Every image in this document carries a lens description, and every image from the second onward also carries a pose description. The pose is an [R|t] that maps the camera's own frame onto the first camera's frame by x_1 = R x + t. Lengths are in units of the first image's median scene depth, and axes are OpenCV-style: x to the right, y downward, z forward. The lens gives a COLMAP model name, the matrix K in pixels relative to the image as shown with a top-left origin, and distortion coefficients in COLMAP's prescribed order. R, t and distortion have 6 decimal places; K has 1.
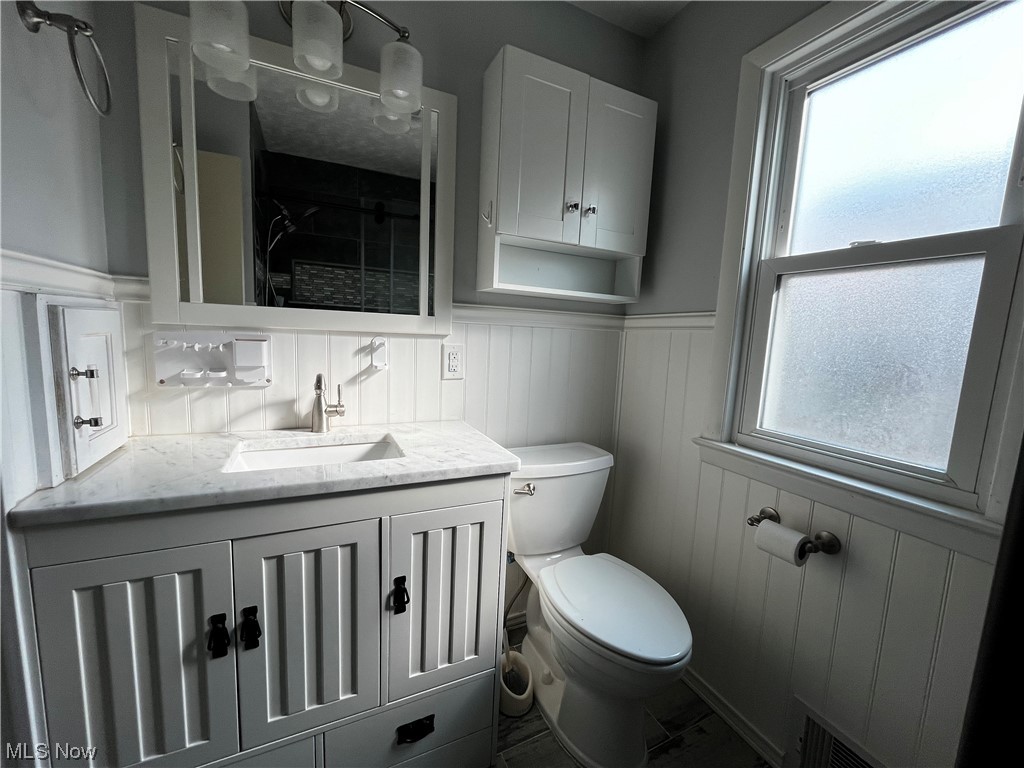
lens RADIAL K [[415.1, 0, 511.7], [0, 415.1, 384.4], [0, 0, 1]] dist [-0.004919, 0.000458]
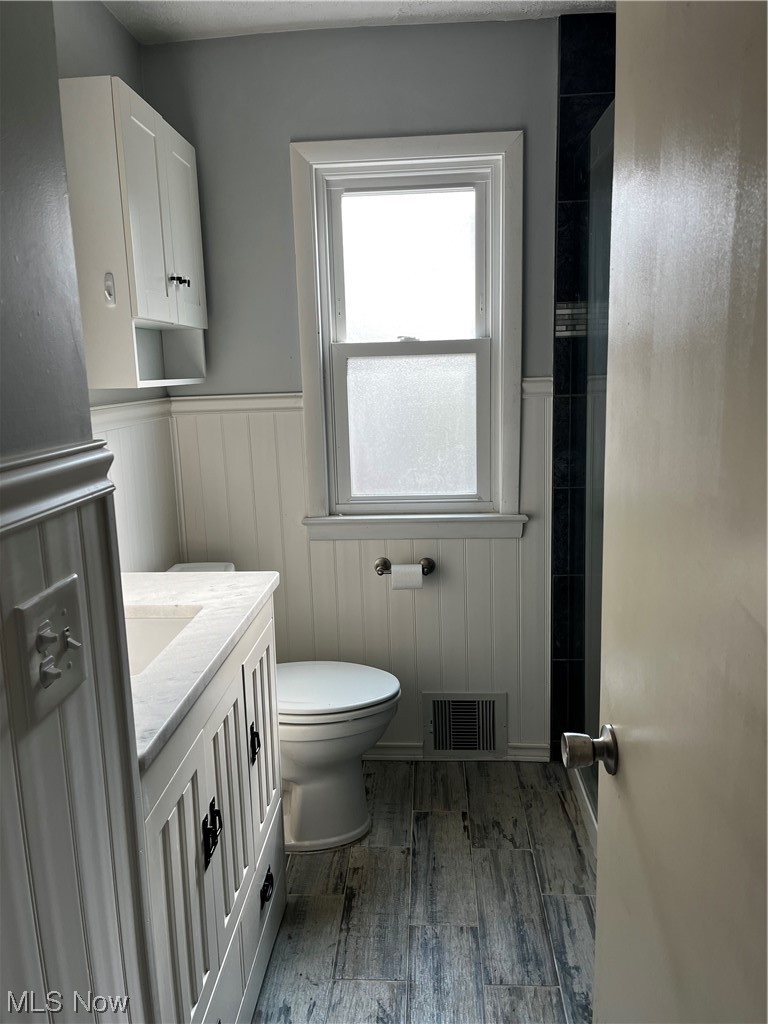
lens RADIAL K [[784.2, 0, 382.5], [0, 784.2, 511.0], [0, 0, 1]] dist [0.030072, 0.002145]
pose [[0.477495, -0.217684, 0.851242, -1.224109], [0.156528, 0.974401, 0.161376, -0.190052], [-0.864579, 0.056187, 0.499345, -0.127071]]
